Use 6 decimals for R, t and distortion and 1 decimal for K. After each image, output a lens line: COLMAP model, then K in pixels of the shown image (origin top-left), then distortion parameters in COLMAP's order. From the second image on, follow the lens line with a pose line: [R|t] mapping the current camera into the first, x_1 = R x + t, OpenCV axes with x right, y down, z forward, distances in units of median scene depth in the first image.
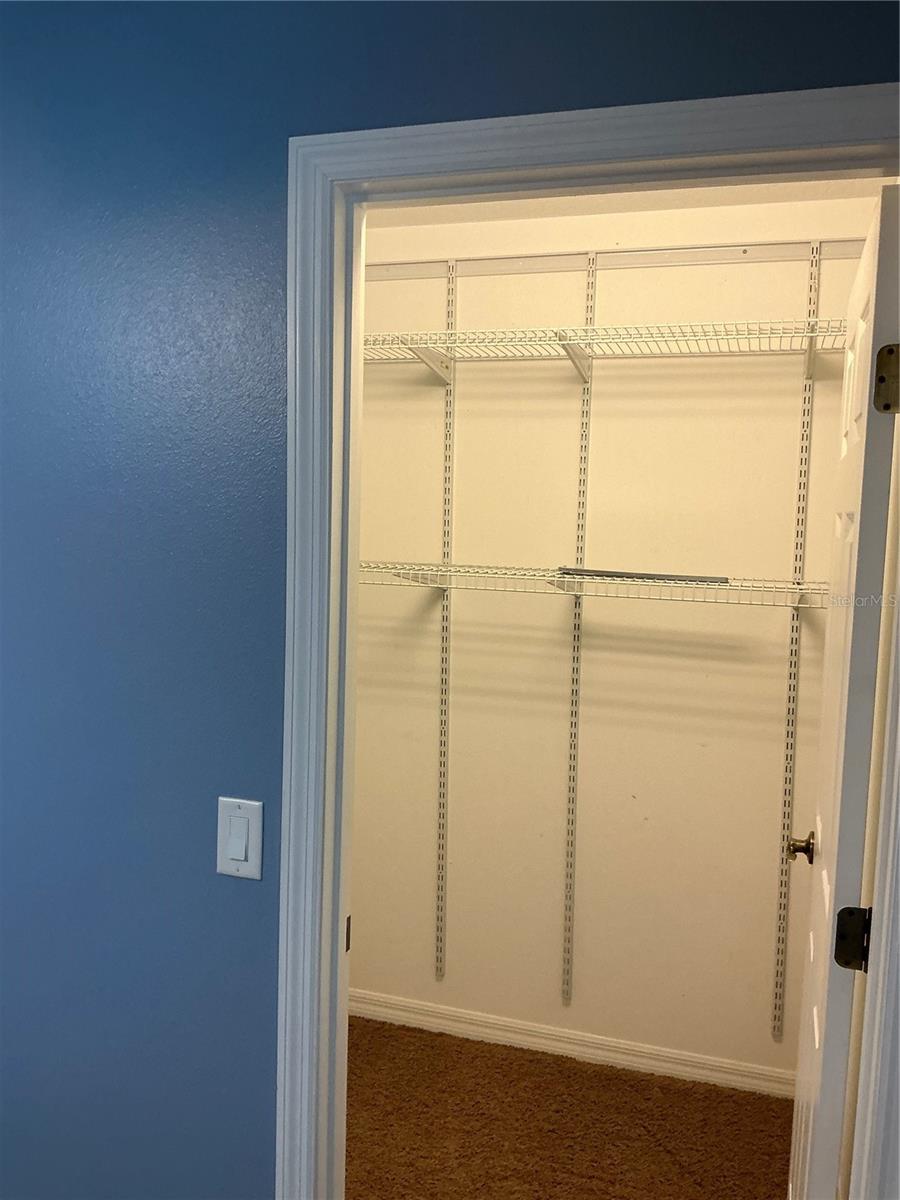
lens RADIAL K [[1001.0, 0, 450.0], [0, 1001.0, 600.0], [0, 0, 1]] dist [0.133668, -0.252758]
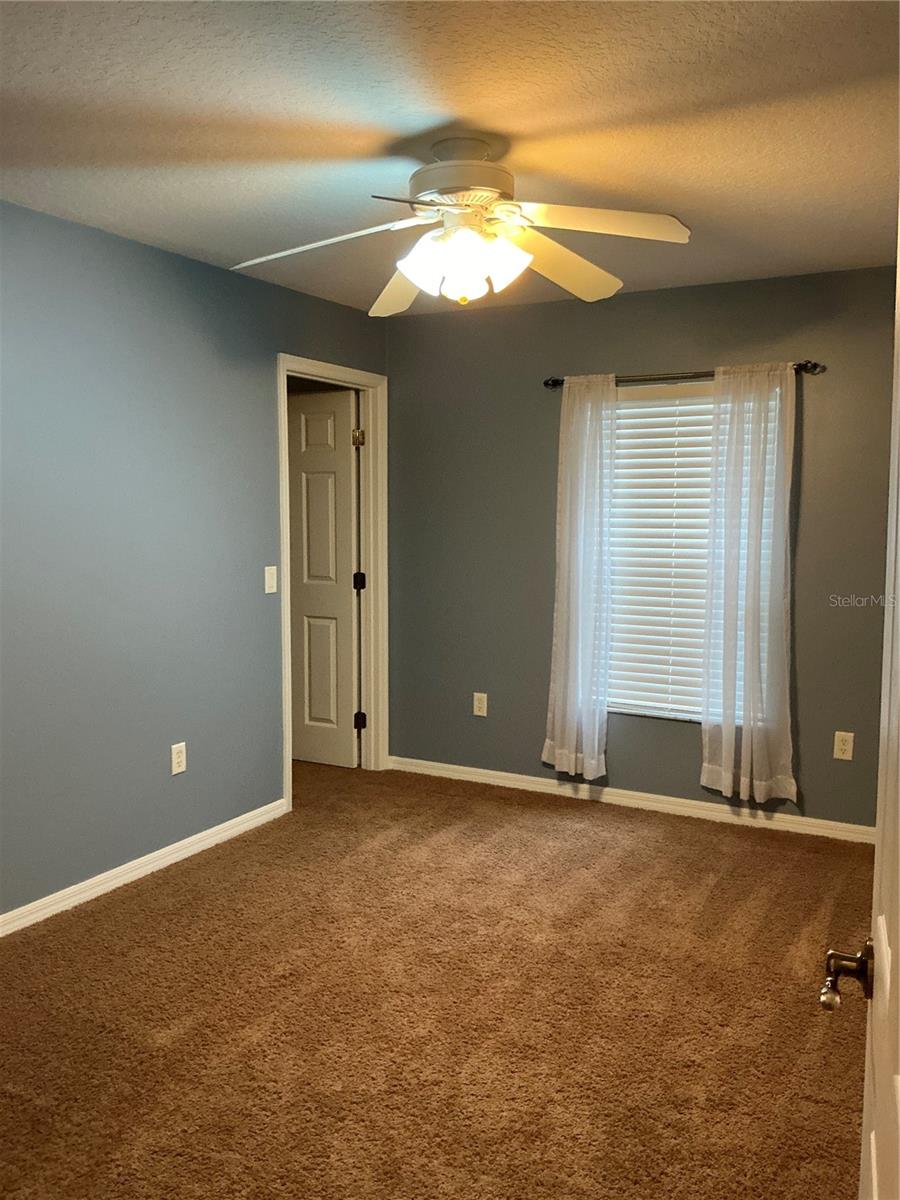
lens RADIAL K [[999.6, 0, 447.4], [0, 999.6, 602.9], [0, 0, 1]] dist [0.083657, -0.139603]
pose [[0.186661, -0.127161, 0.974160, -2.960950], [0.097697, 0.989075, 0.110388, 0.027424], [-0.977555, 0.074568, 0.197045, -0.077579]]
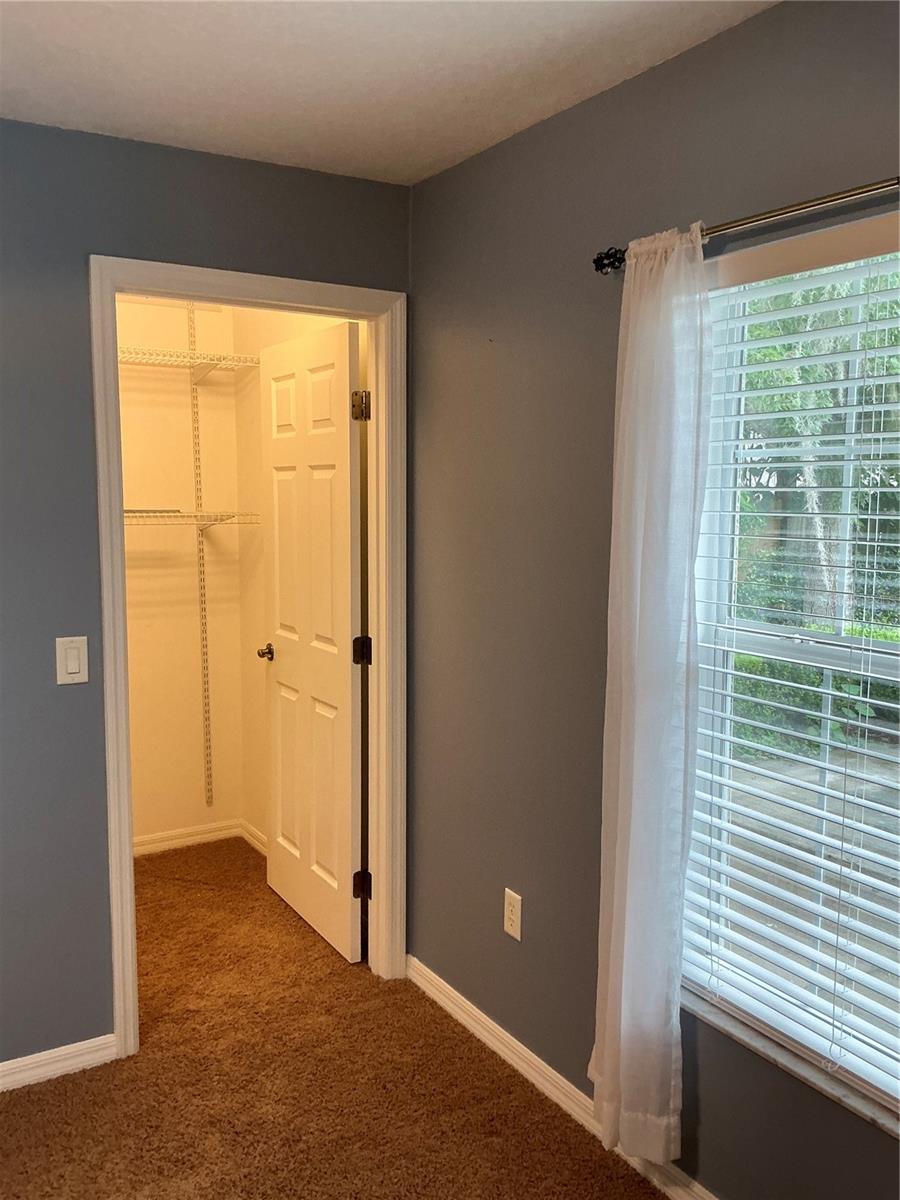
lens RADIAL K [[1001.0, 0, 450.0], [0, 1001.0, 600.0], [0, 0, 1]] dist [0.133668, -0.252758]
pose [[0.654531, -0.115239, 0.747200, -1.039620], [0.093652, 0.993062, 0.071120, 0.073678], [-0.750212, 0.023427, 0.660782, -0.582885]]
